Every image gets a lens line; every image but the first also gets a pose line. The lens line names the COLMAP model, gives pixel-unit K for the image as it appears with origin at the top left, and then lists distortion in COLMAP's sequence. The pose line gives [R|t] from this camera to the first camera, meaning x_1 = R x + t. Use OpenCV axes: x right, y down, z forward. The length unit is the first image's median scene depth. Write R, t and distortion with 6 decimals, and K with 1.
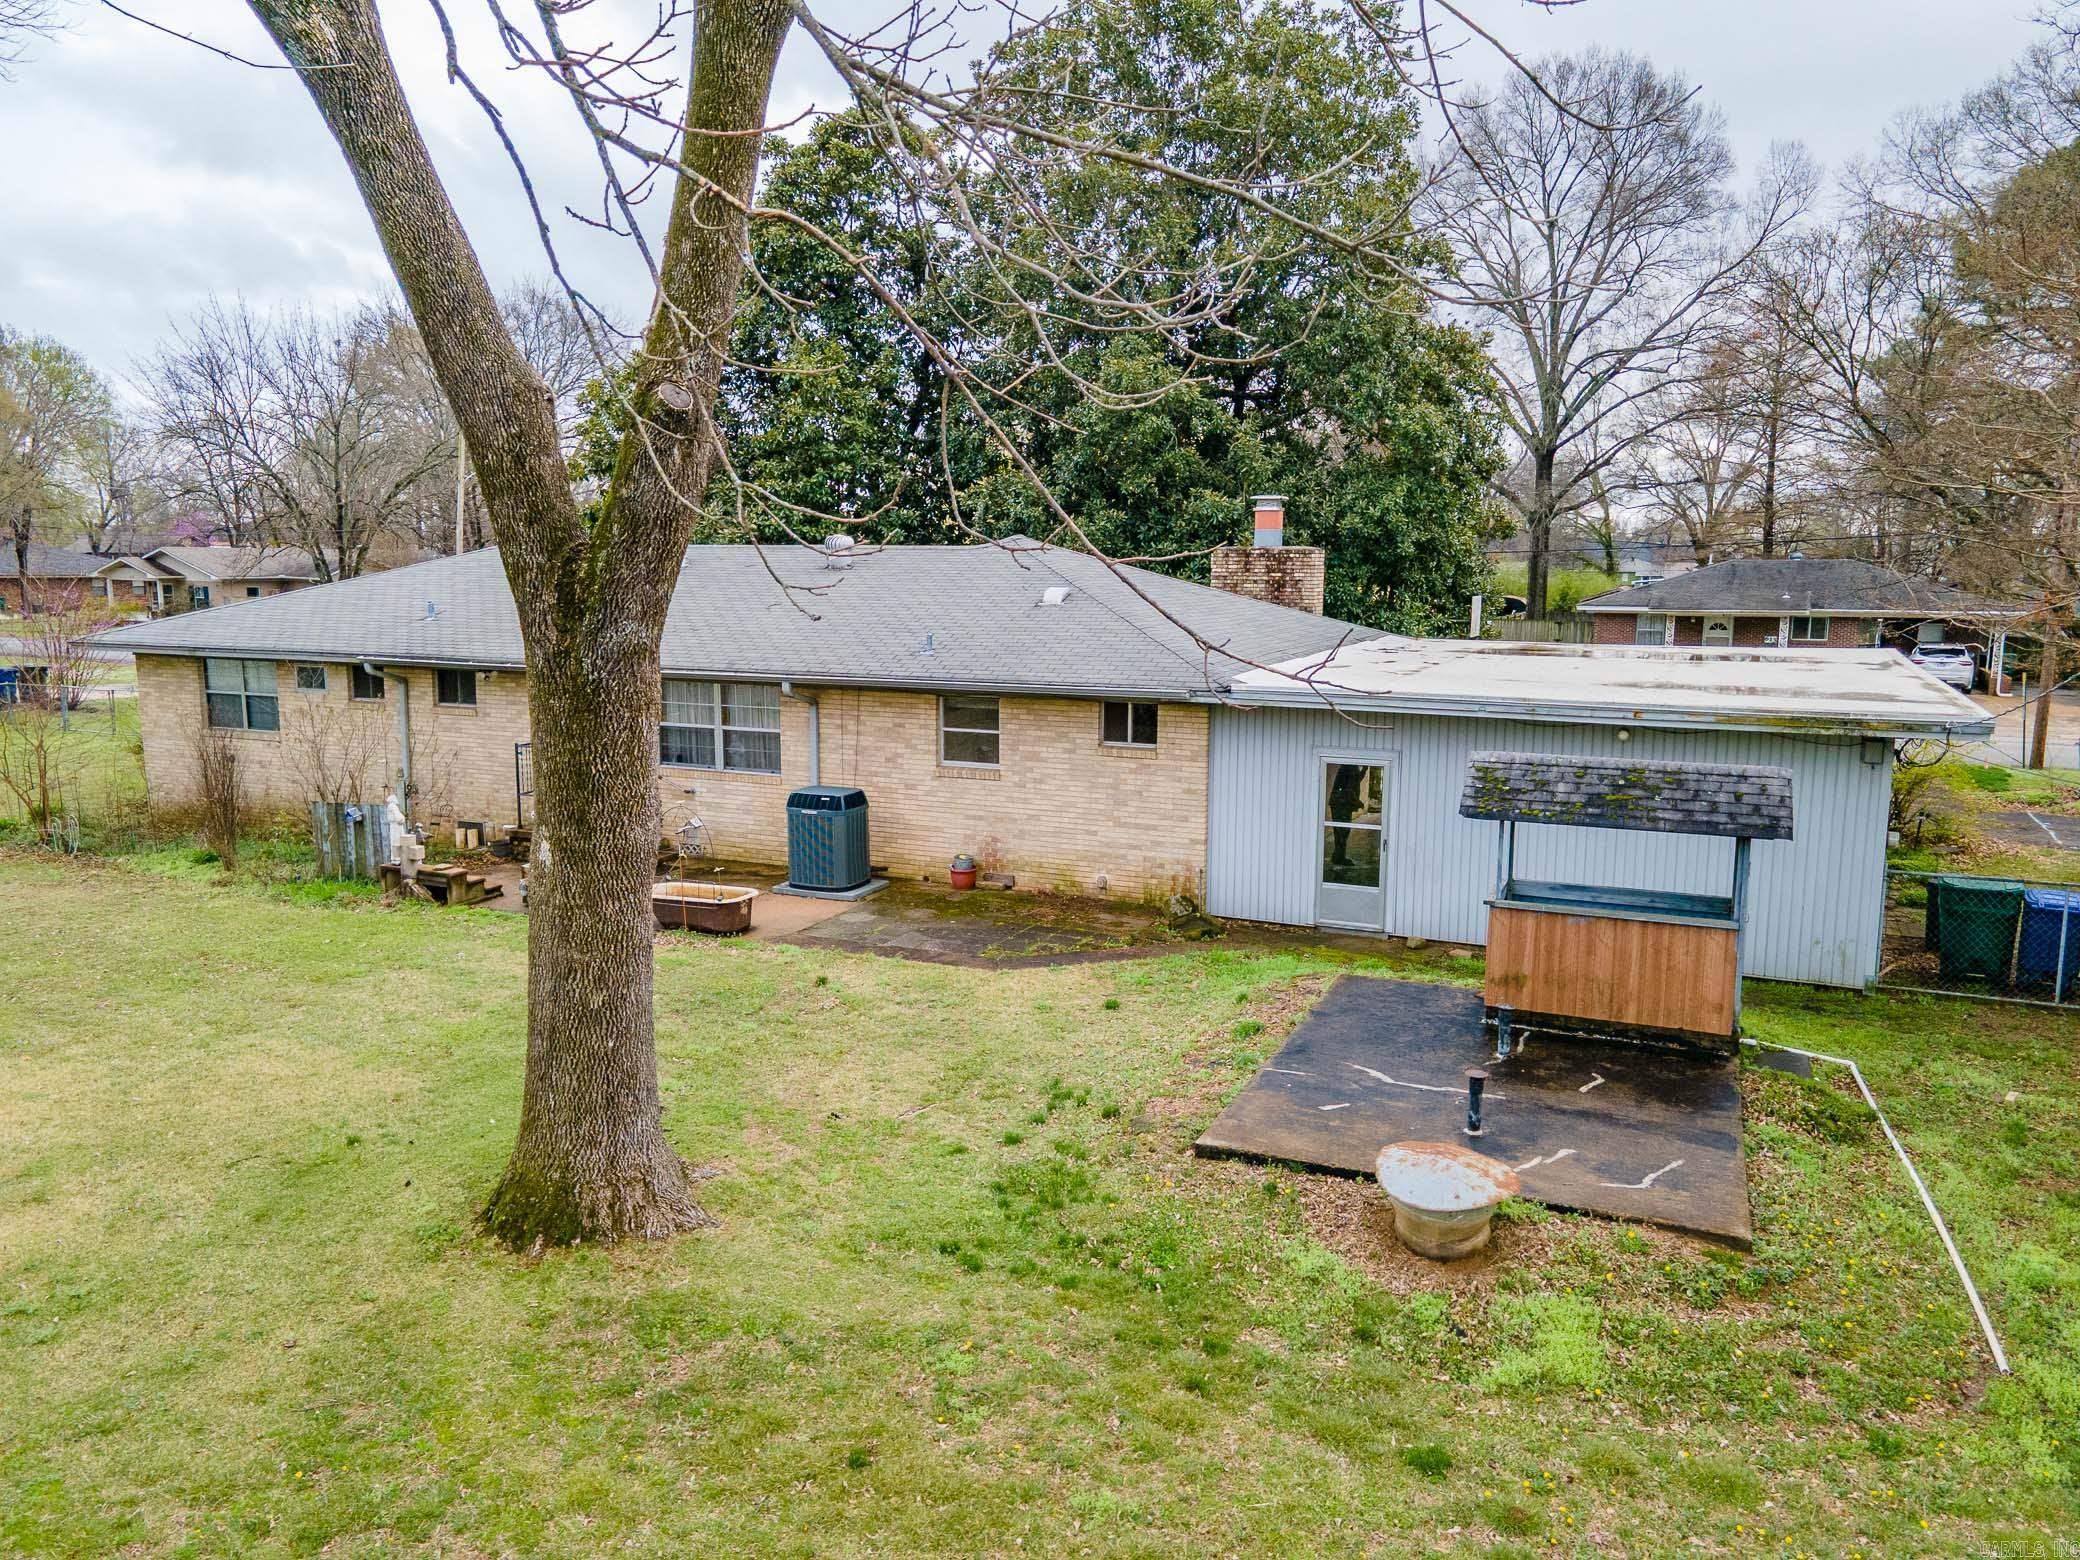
lens RADIAL K [[1510.3, 0, 1029.4], [0, 1510.3, 782.5], [0, 0, 1]] dist [0.040206, 0.002468]
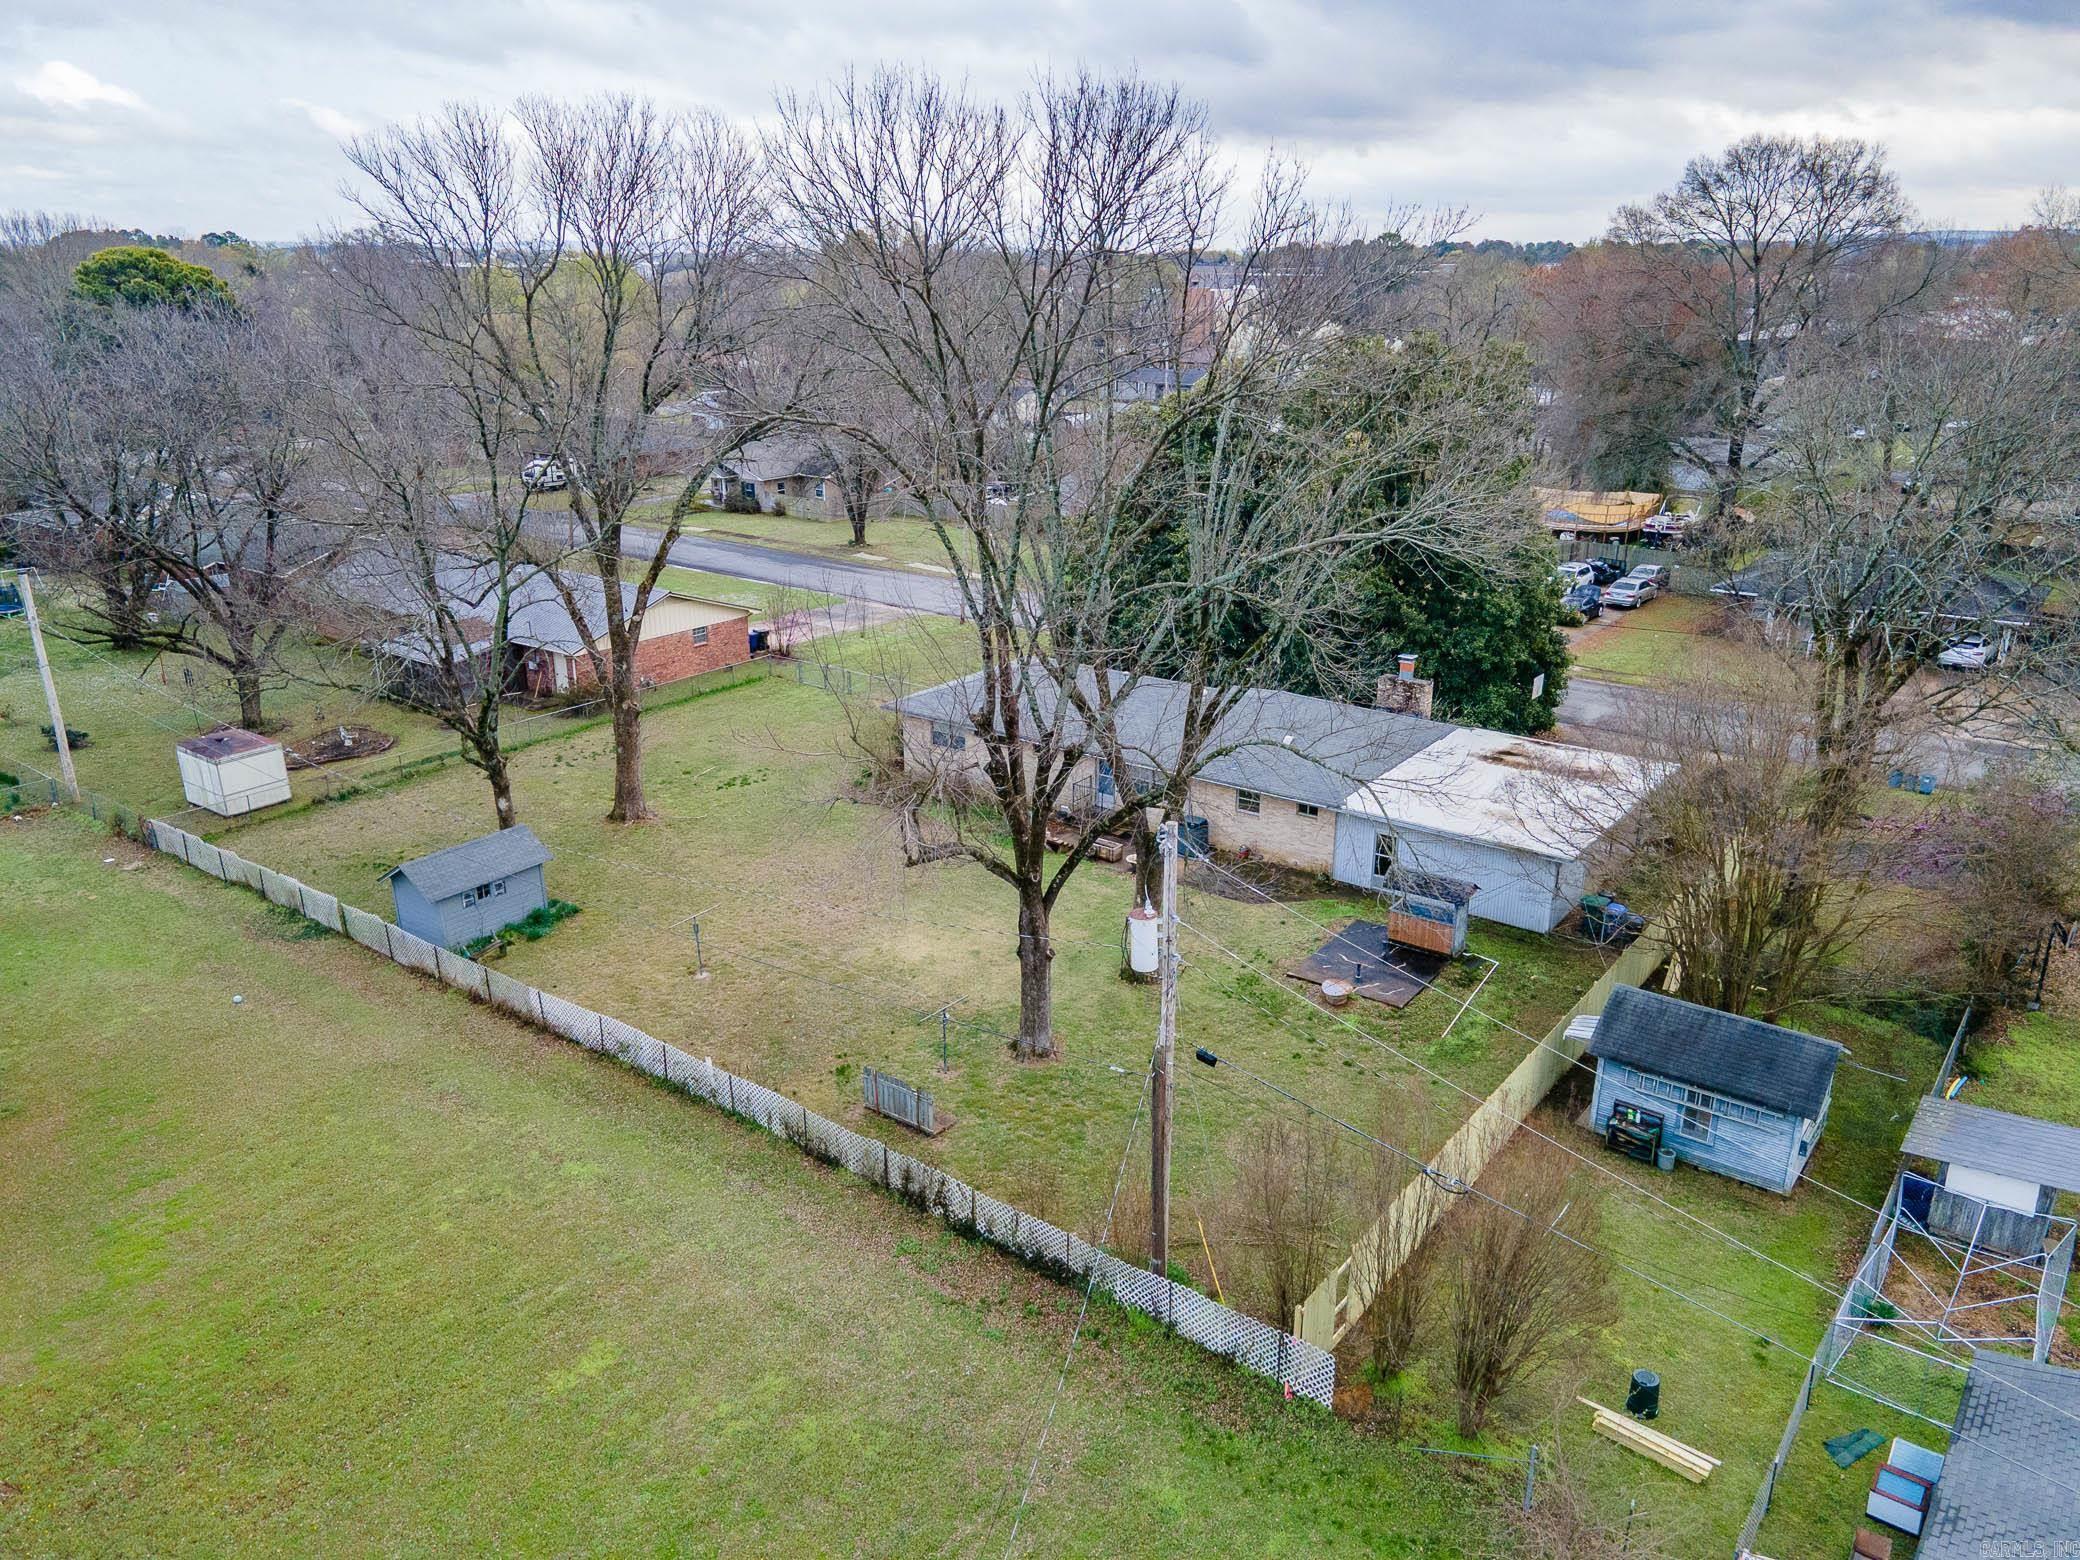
lens RADIAL K [[1510.3, 0, 1029.4], [0, 1510.3, 782.5], [0, 0, 1]] dist [0.040206, 0.002468]
pose [[0.976119, 0.068650, -0.206105, 0.188852], [-0.030421, 0.982603, 0.183210, -0.793806], [0.215097, -0.172565, 0.961226, -2.383763]]
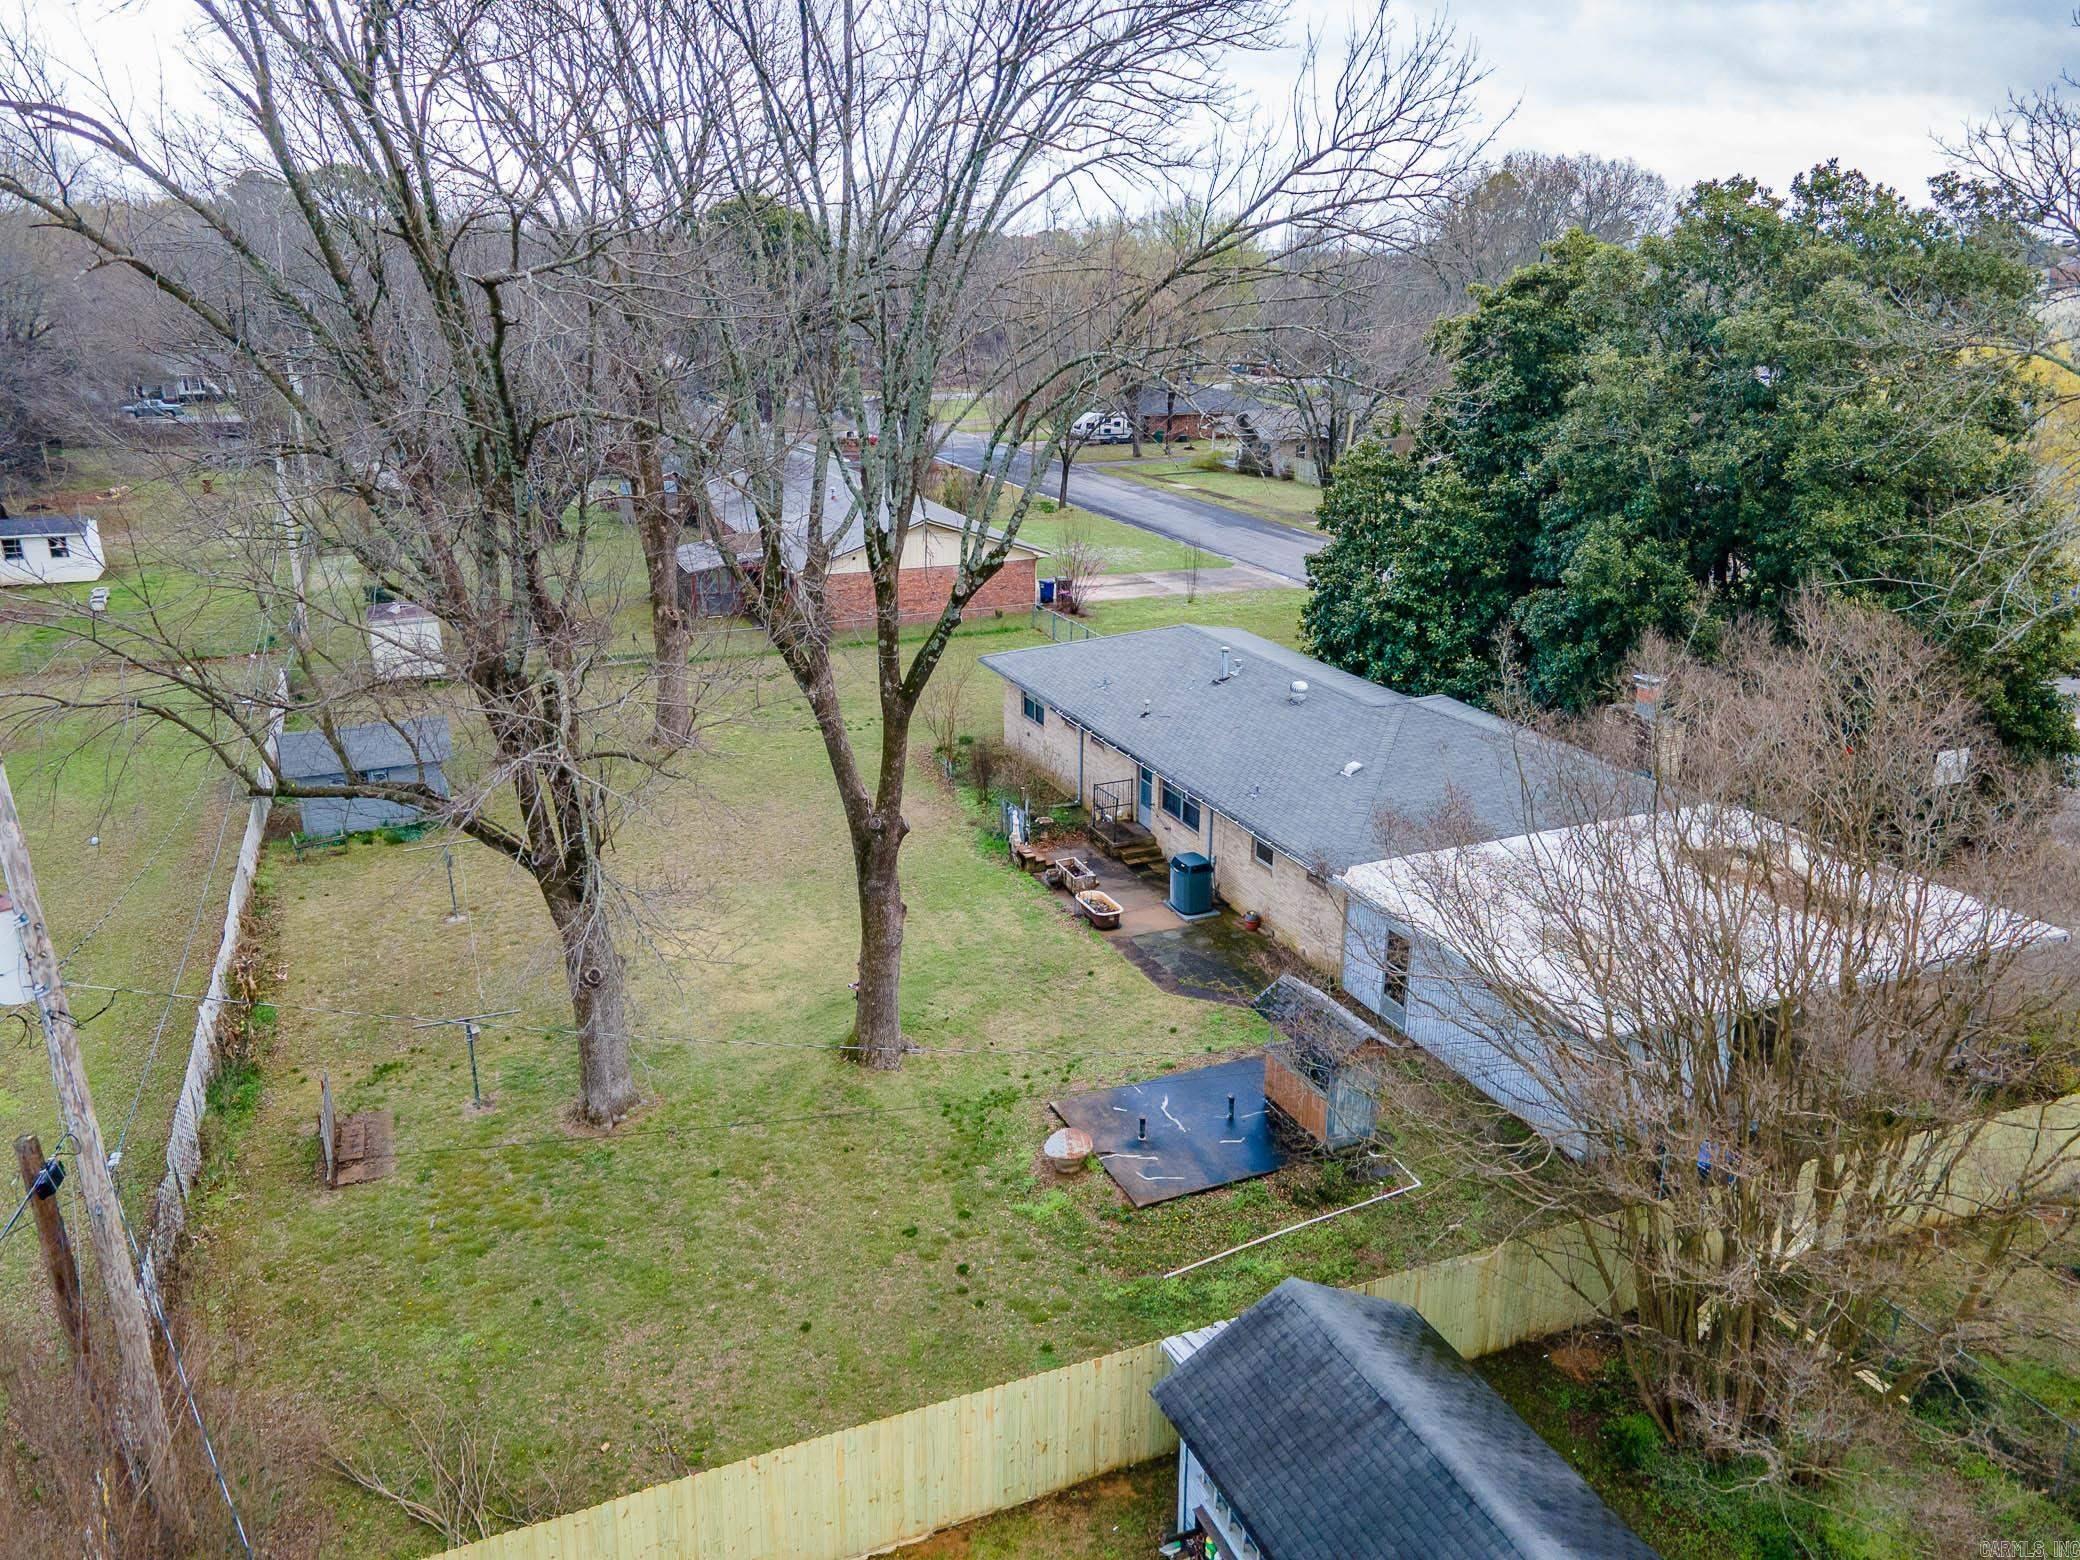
lens RADIAL K [[1510.3, 0, 1029.4], [0, 1510.3, 782.5], [0, 0, 1]] dist [0.040206, 0.002468]
pose [[0.736626, 0.216932, -0.640565, 1.303556], [-0.099786, 0.971656, 0.214308, -0.681470], [0.668899, -0.093946, 0.737393, -0.715344]]
